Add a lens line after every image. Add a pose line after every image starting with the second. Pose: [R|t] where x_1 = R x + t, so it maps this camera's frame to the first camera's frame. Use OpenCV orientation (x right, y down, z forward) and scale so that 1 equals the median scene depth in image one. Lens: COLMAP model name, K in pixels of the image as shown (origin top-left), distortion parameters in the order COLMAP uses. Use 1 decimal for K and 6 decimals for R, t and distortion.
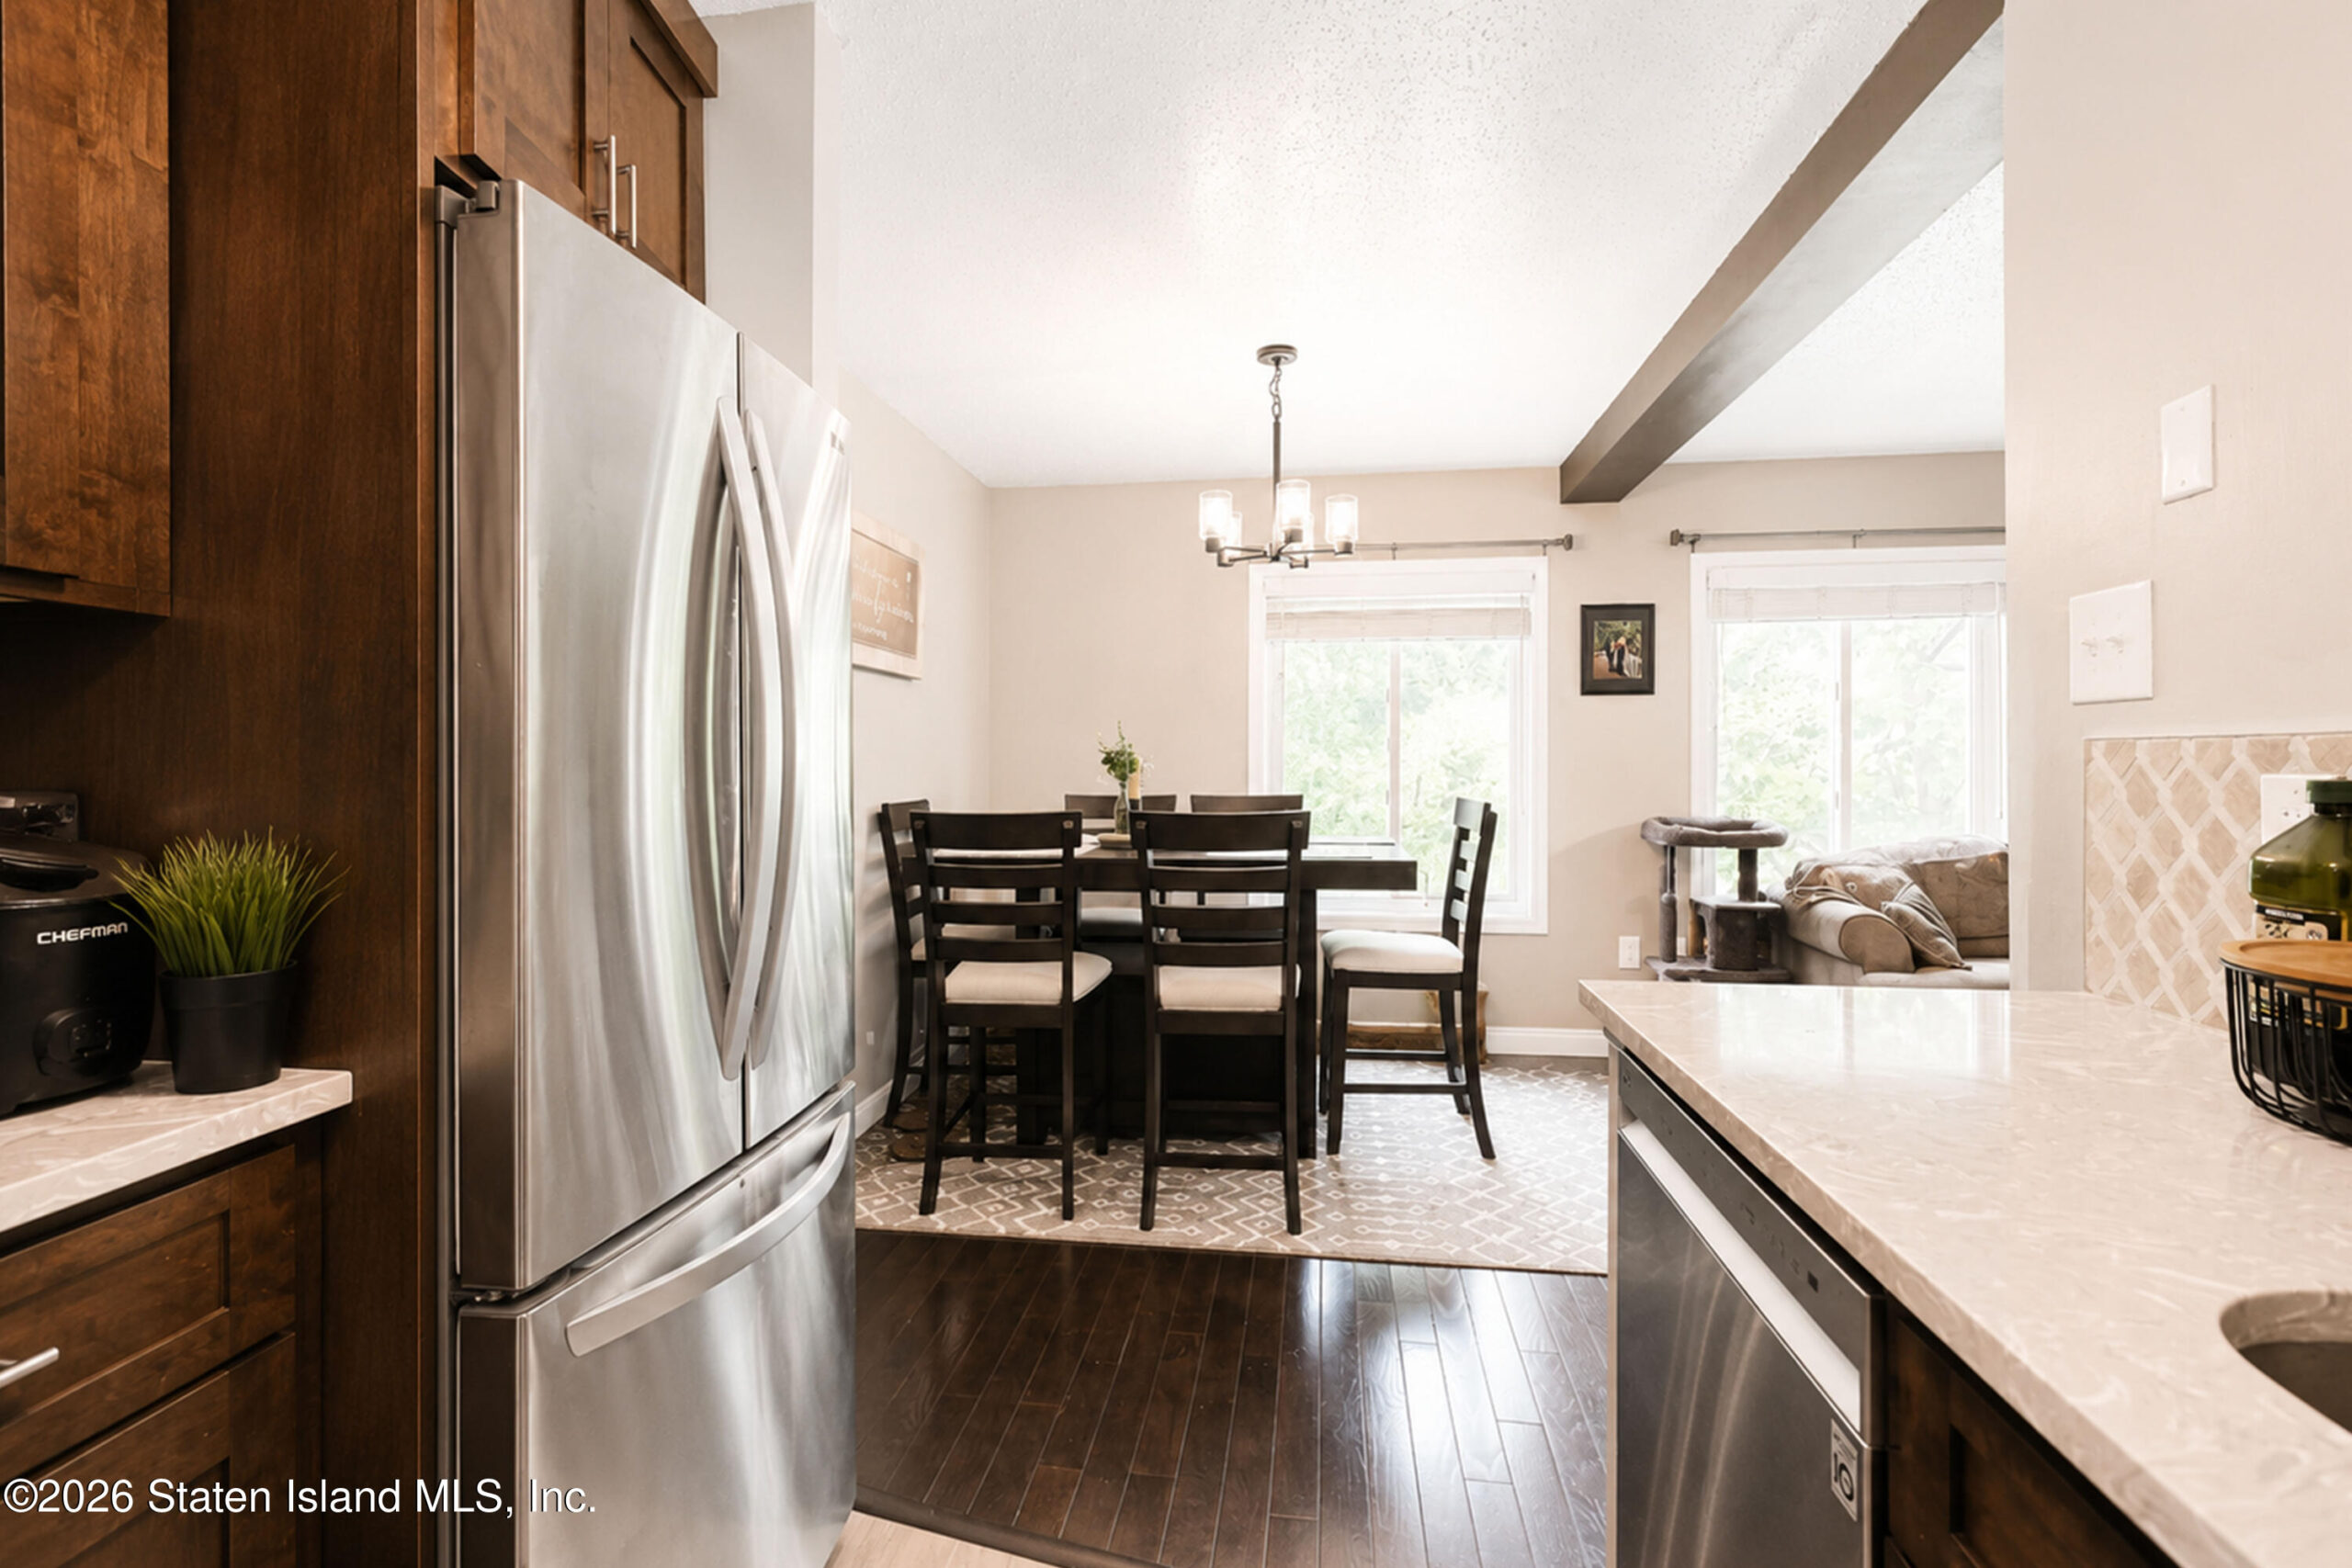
lens RADIAL K [[1014.6, 0, 1179.9], [0, 1014.6, 769.0], [0, 0, 1]] dist [-0.001252, -0.000579]
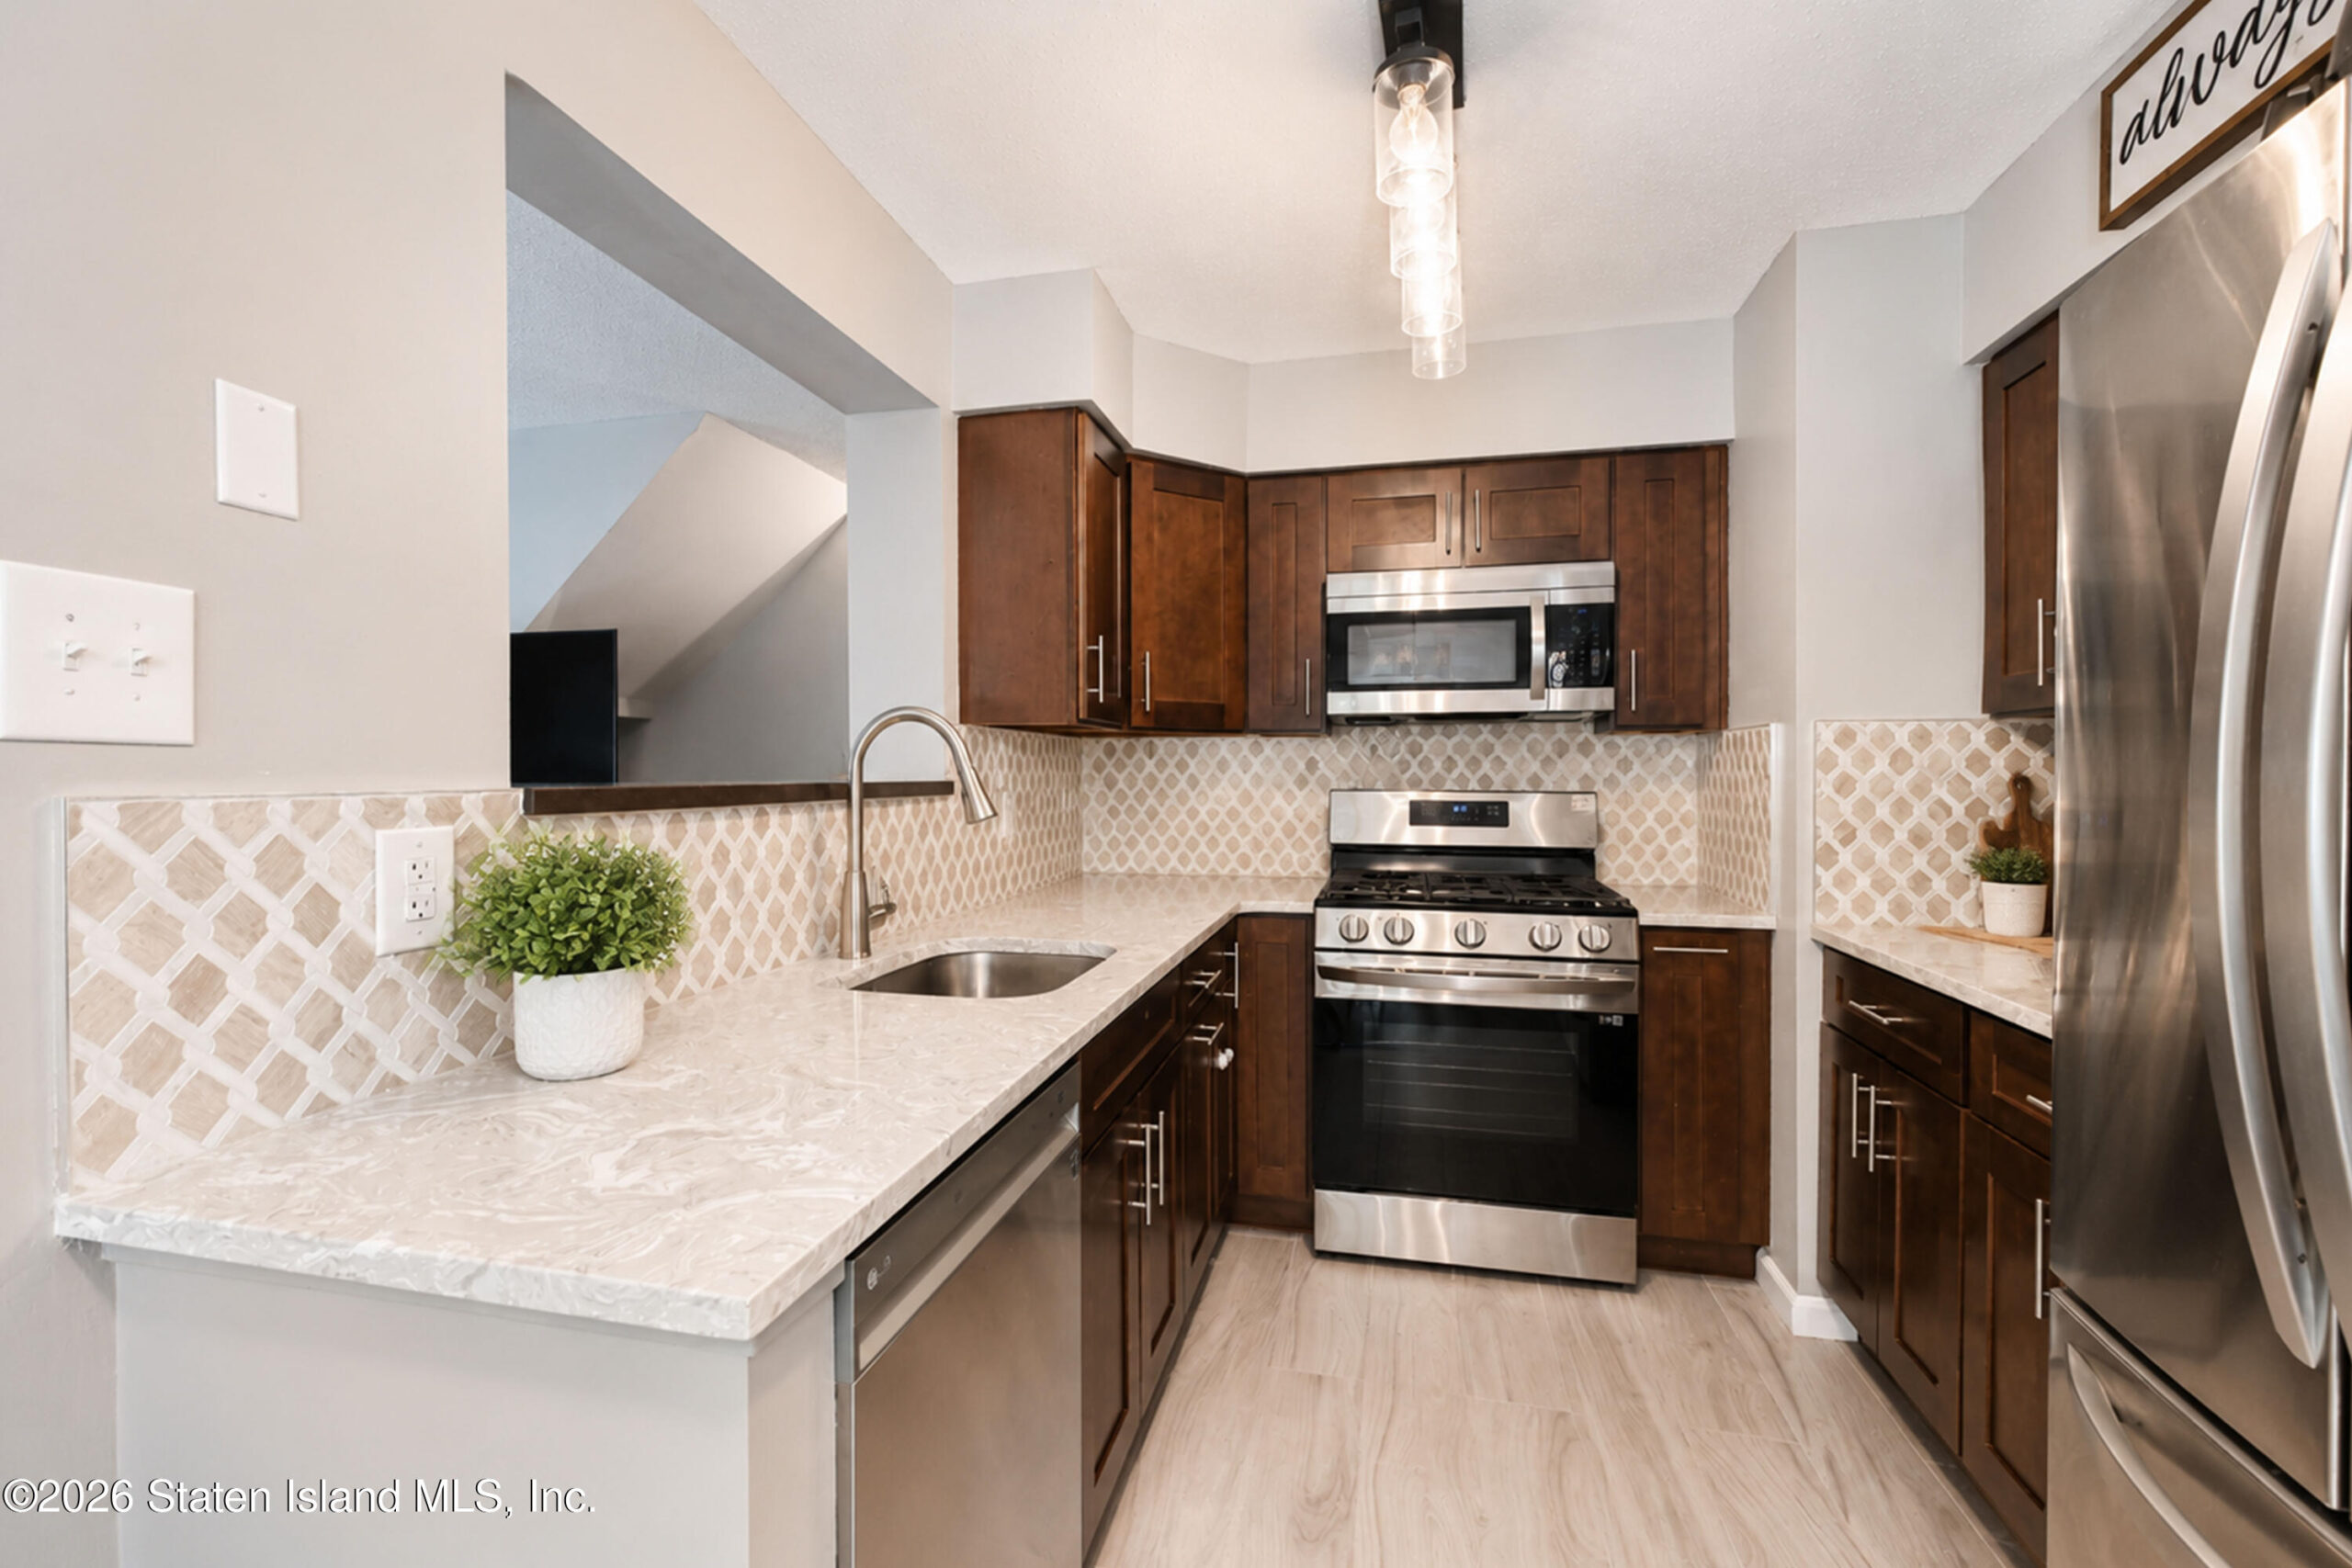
lens RADIAL K [[1014.6, 0, 1174.2], [0, 1014.6, 779.1], [0, 0, 1]] dist [-0.001252, -0.000579]
pose [[-0.995108, 0.003529, 0.098734, 0.149303], [0.004984, 0.999883, 0.014496, -0.051571], [-0.098671, 0.014917, -0.995008, 1.709049]]
